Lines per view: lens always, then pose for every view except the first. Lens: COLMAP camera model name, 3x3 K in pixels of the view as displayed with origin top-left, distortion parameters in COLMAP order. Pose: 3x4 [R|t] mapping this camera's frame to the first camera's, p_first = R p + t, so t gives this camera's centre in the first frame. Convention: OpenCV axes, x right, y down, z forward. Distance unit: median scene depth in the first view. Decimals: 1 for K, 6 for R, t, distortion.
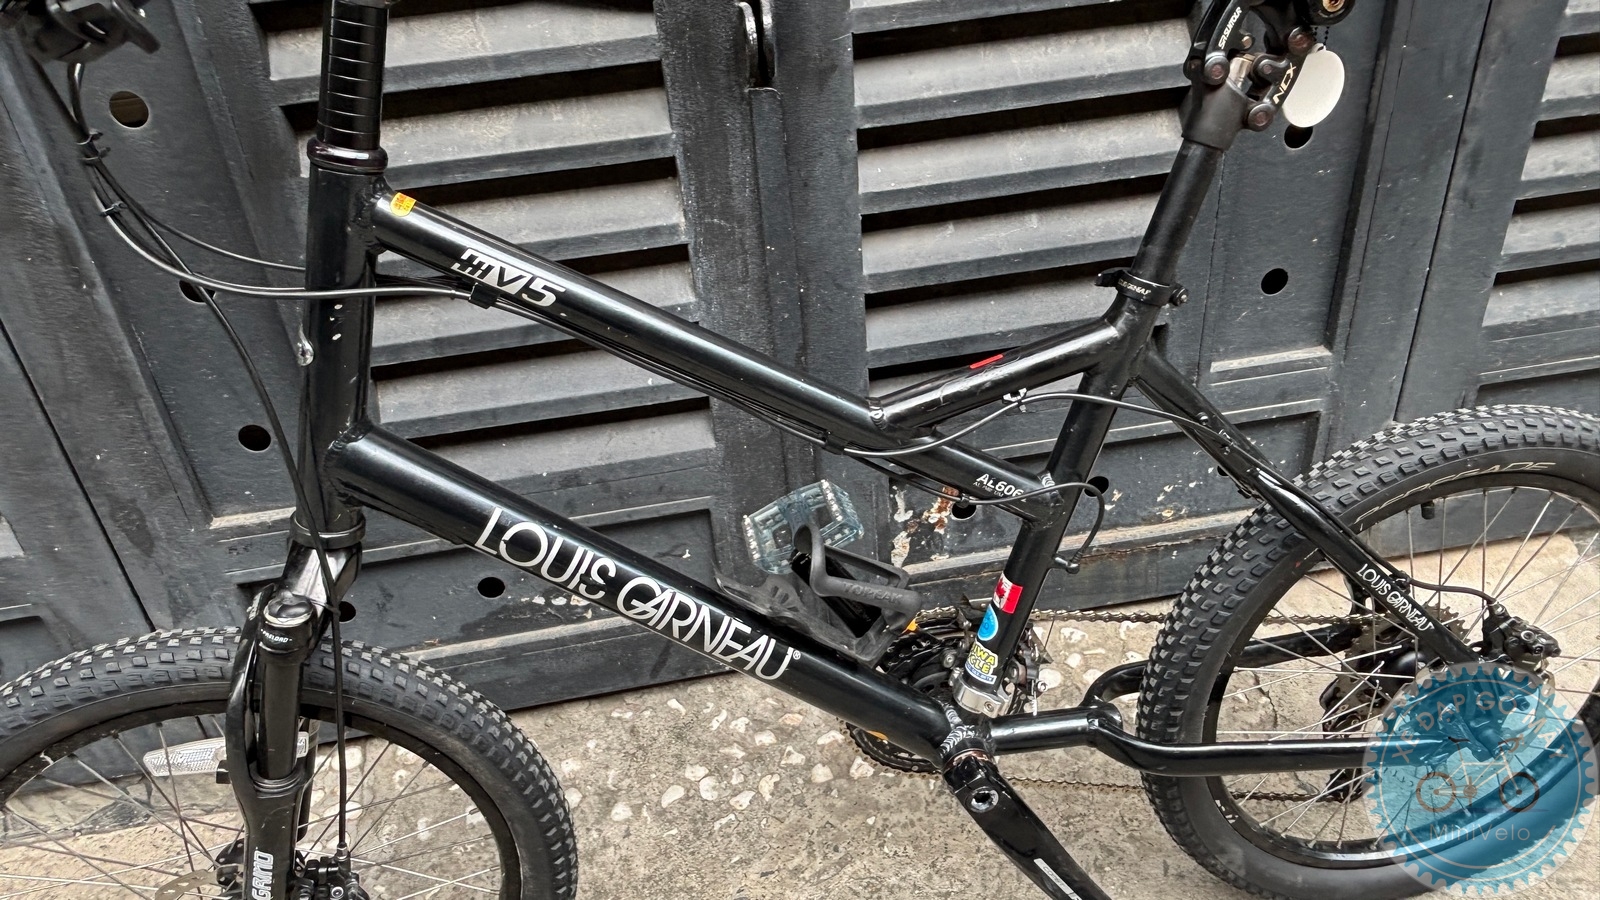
lens RADIAL K [[1063.2, 0, 774.6], [0, 1063.2, 443.7], [0, 0, 1]] dist [0.039677, -0.056859]
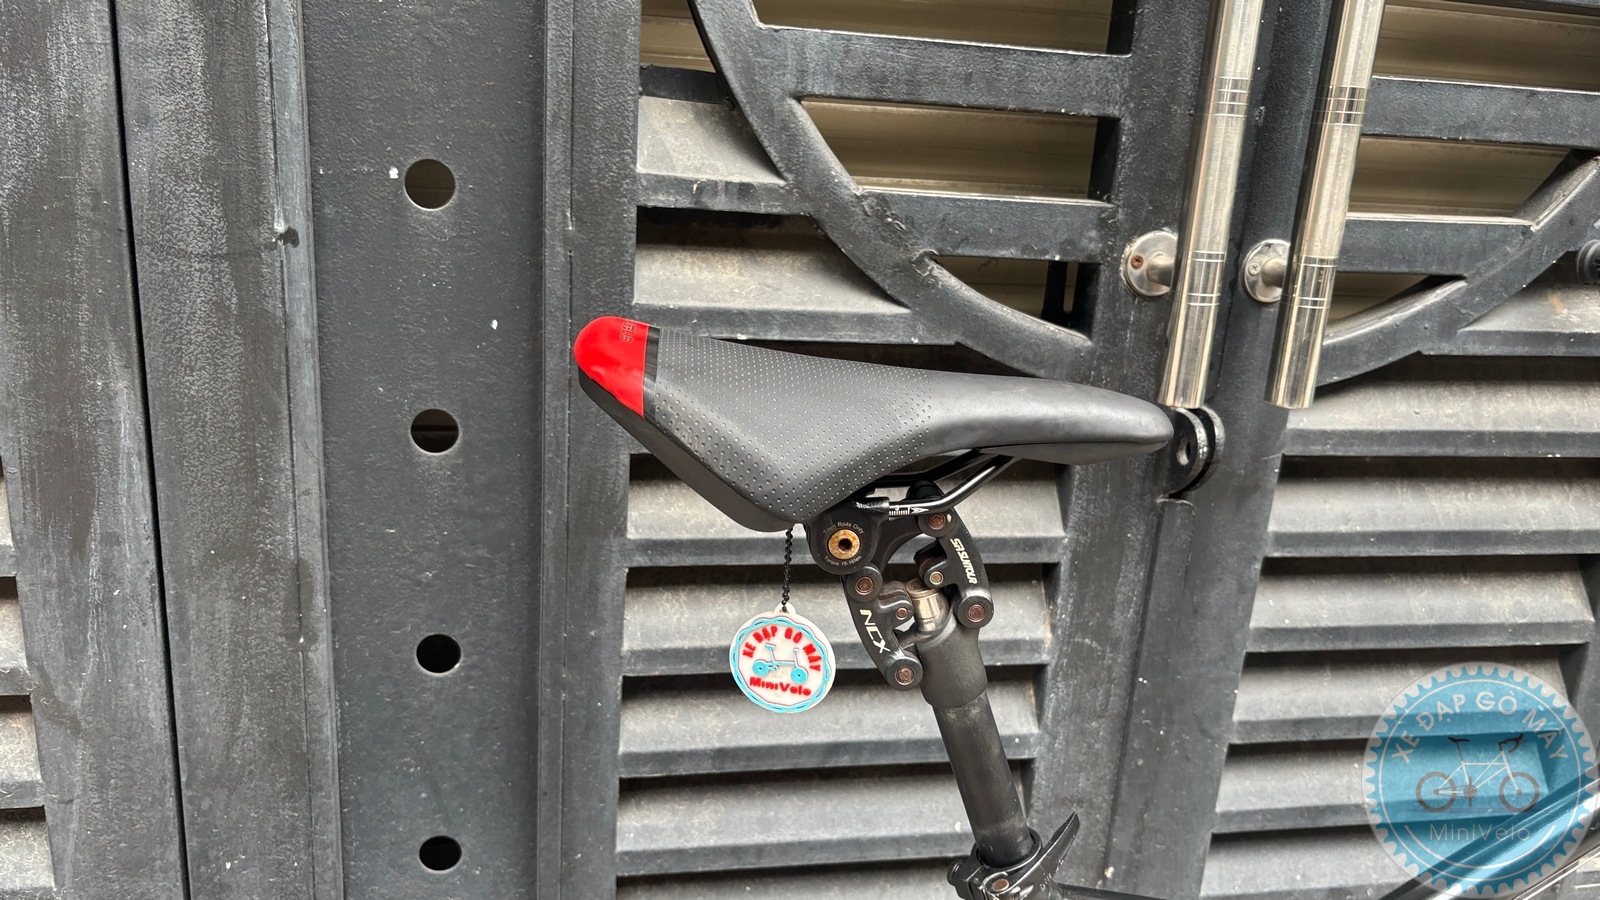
lens RADIAL K [[1221.4, 0, 797.7], [0, 1221.4, 444.4], [0, 0, 1]] dist [0.028255, -0.038758]
pose [[0.985709, 0.136541, 0.098663, -0.353851], [-0.107680, 0.961111, -0.254305, -0.085083], [-0.129549, 0.240046, 0.962078, 0.086914]]
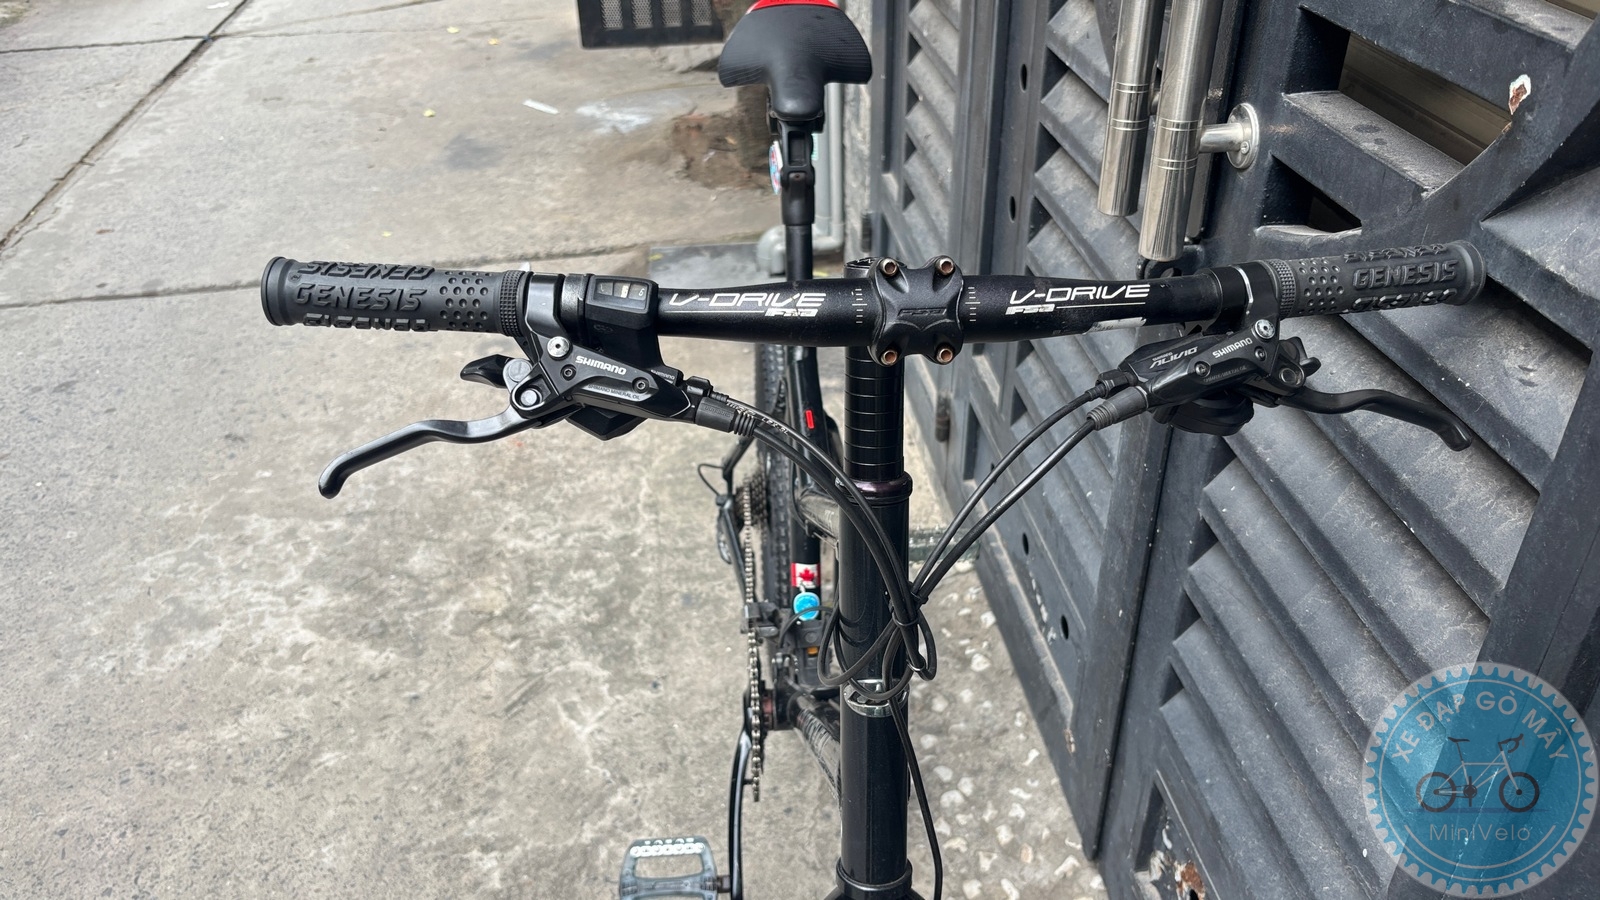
lens RADIAL K [[1221.4, 0, 796.8], [0, 1221.4, 447.0], [0, 0, 1]] dist [0.028255, -0.038758]
pose [[-0.024374, 0.622585, -0.782172, 0.774401], [-0.487769, 0.675548, 0.552916, -0.596202], [0.872632, 0.394997, 0.287212, 0.391176]]
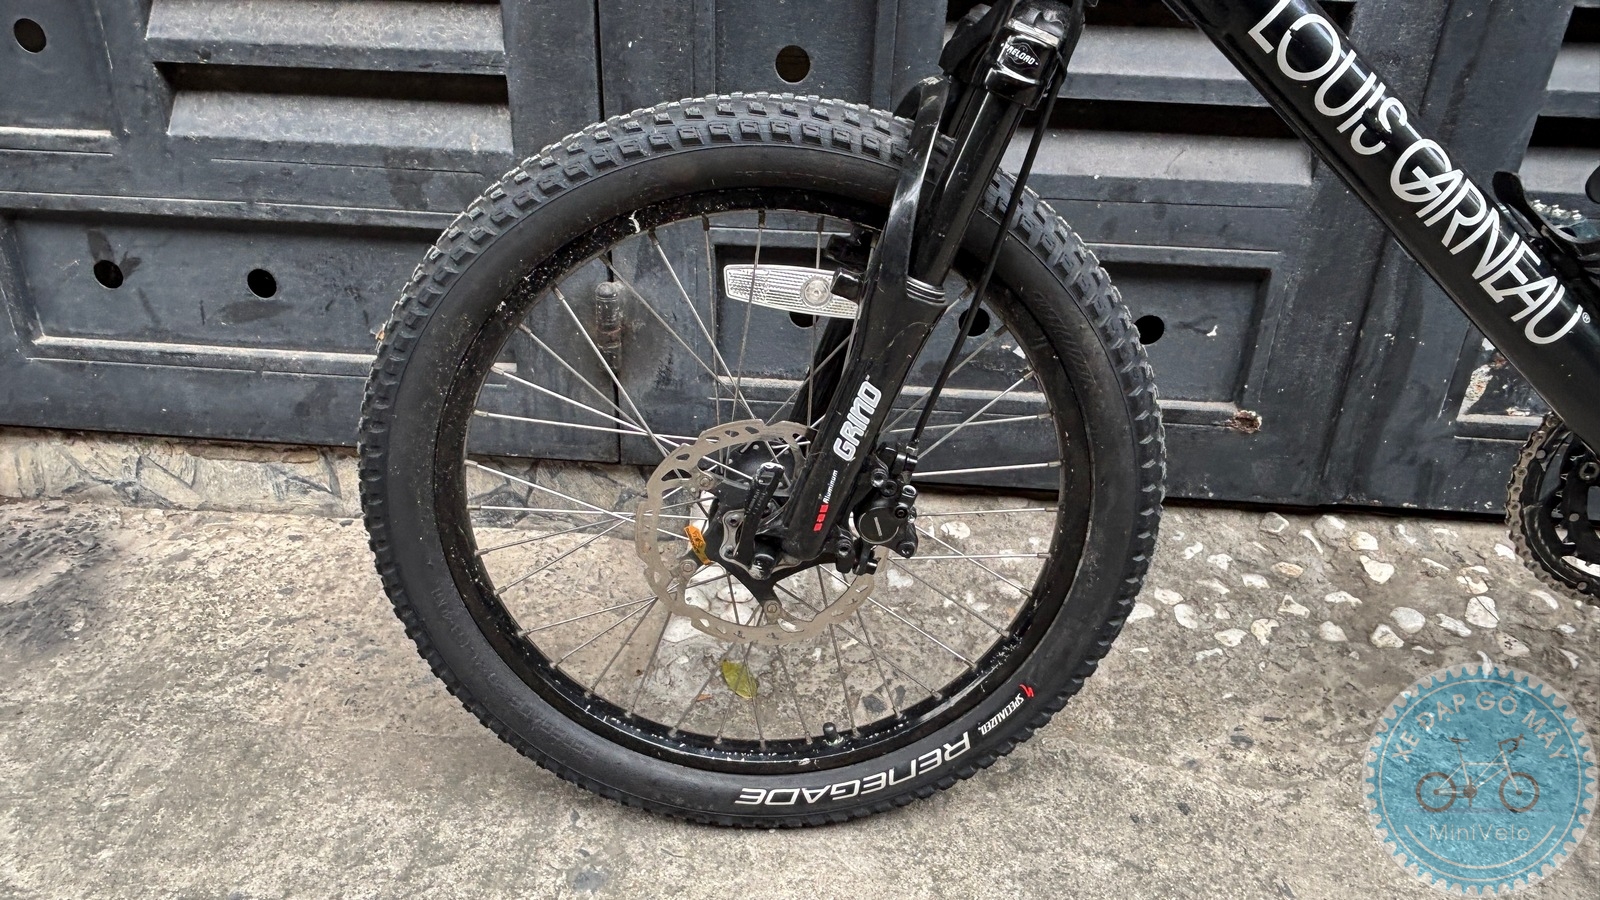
lens RADIAL K [[1063.2, 0, 775.5], [0, 1063.2, 444.7], [0, 0, 1]] dist [0.039677, -0.056859]
pose [[0.966366, 0.204826, -0.155507, -0.290389], [-0.213981, 0.975827, -0.044428, 0.329237], [0.142648, 0.076209, 0.986835, 0.157086]]
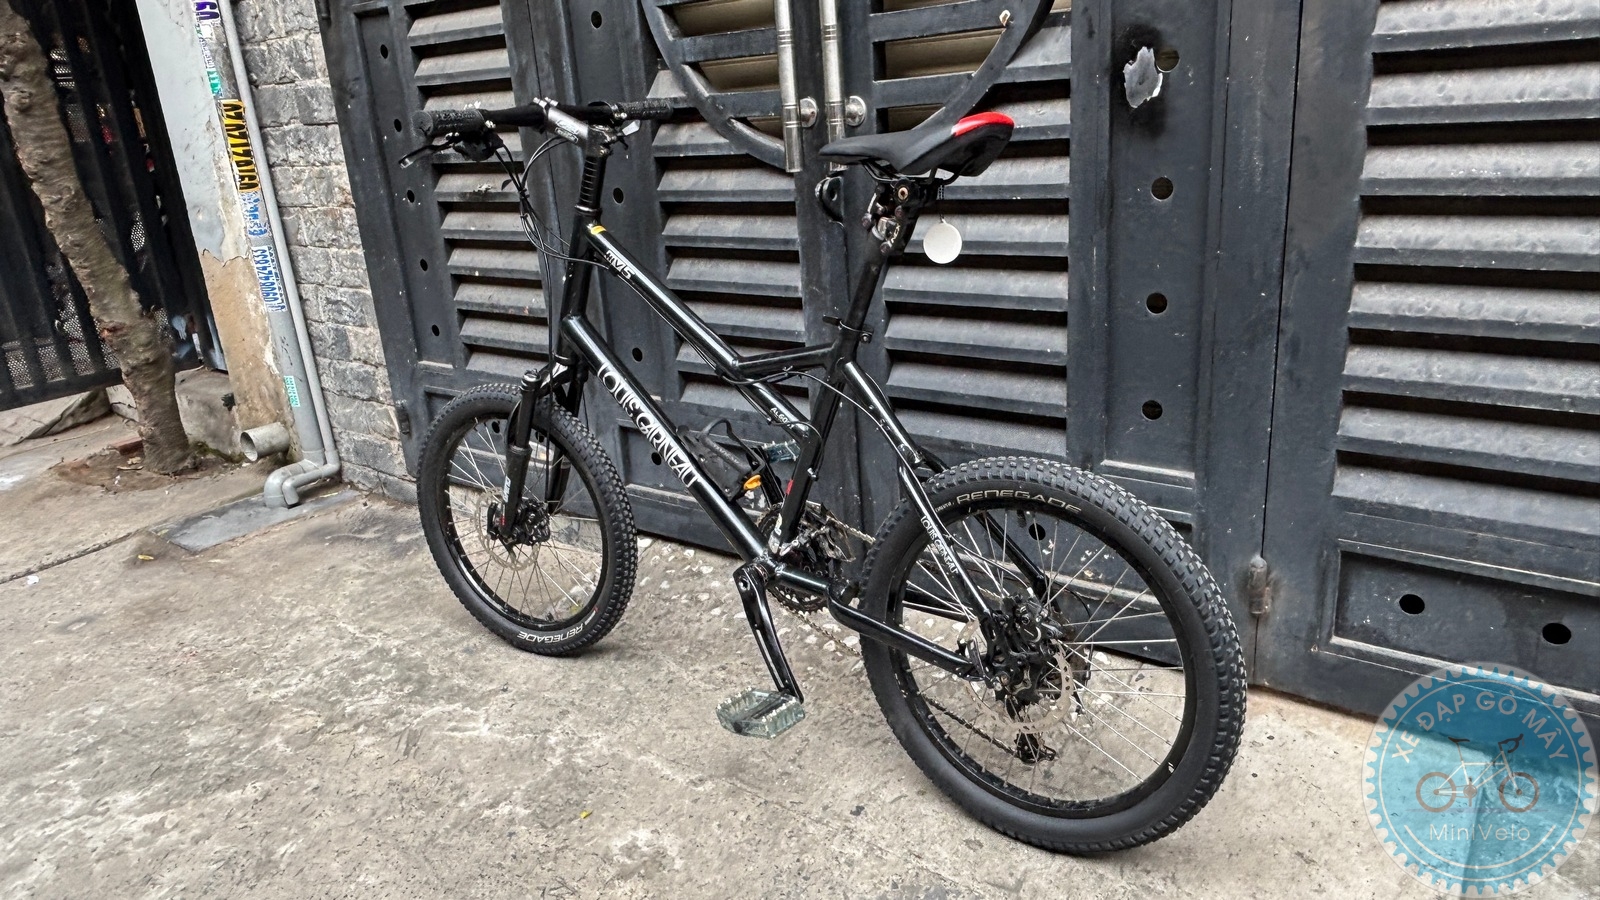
lens RADIAL K [[1063.2, 0, 794.9], [0, 1063.2, 448.8], [0, 0, 1]] dist [0.039677, -0.056859]
pose [[0.699629, 0.260375, -0.665375, 1.120641], [-0.354884, 0.934882, -0.007315, 0.069591], [0.620142, 0.241248, 0.746474, -0.301967]]
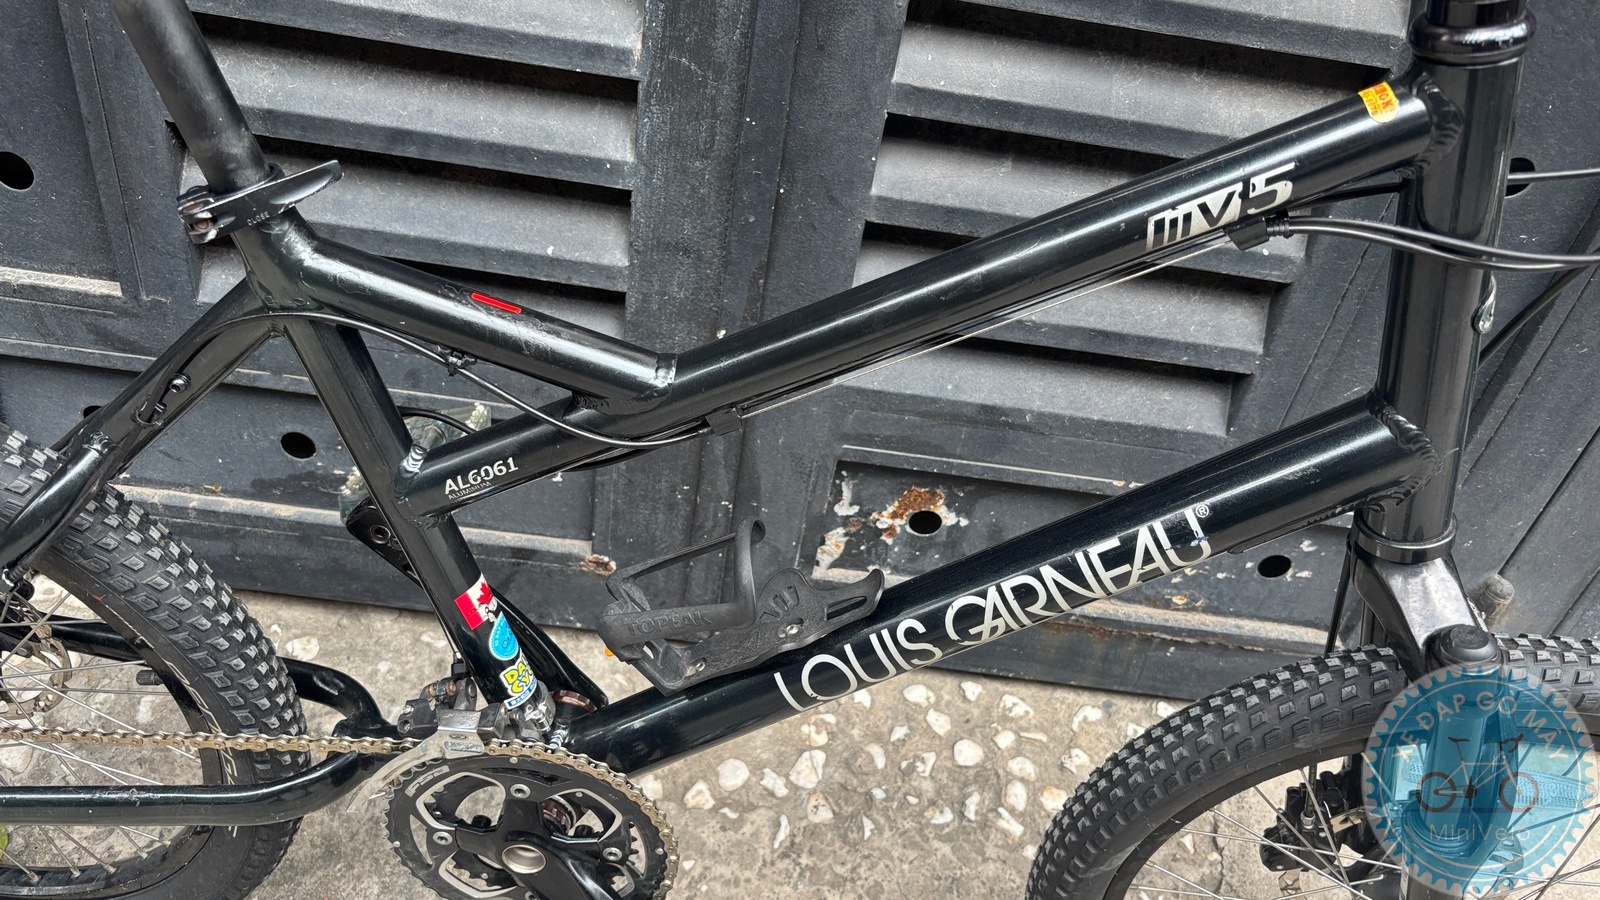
lens RADIAL K [[1221.4, 0, 806.0], [0, 1221.4, 465.6], [0, 0, 1]] dist [0.028255, -0.038758]
pose [[0.957325, 0.288636, 0.014743, 0.080198], [-0.287931, 0.948094, 0.134955, -0.081106], [0.024976, -0.133441, 0.990742, 0.149795]]
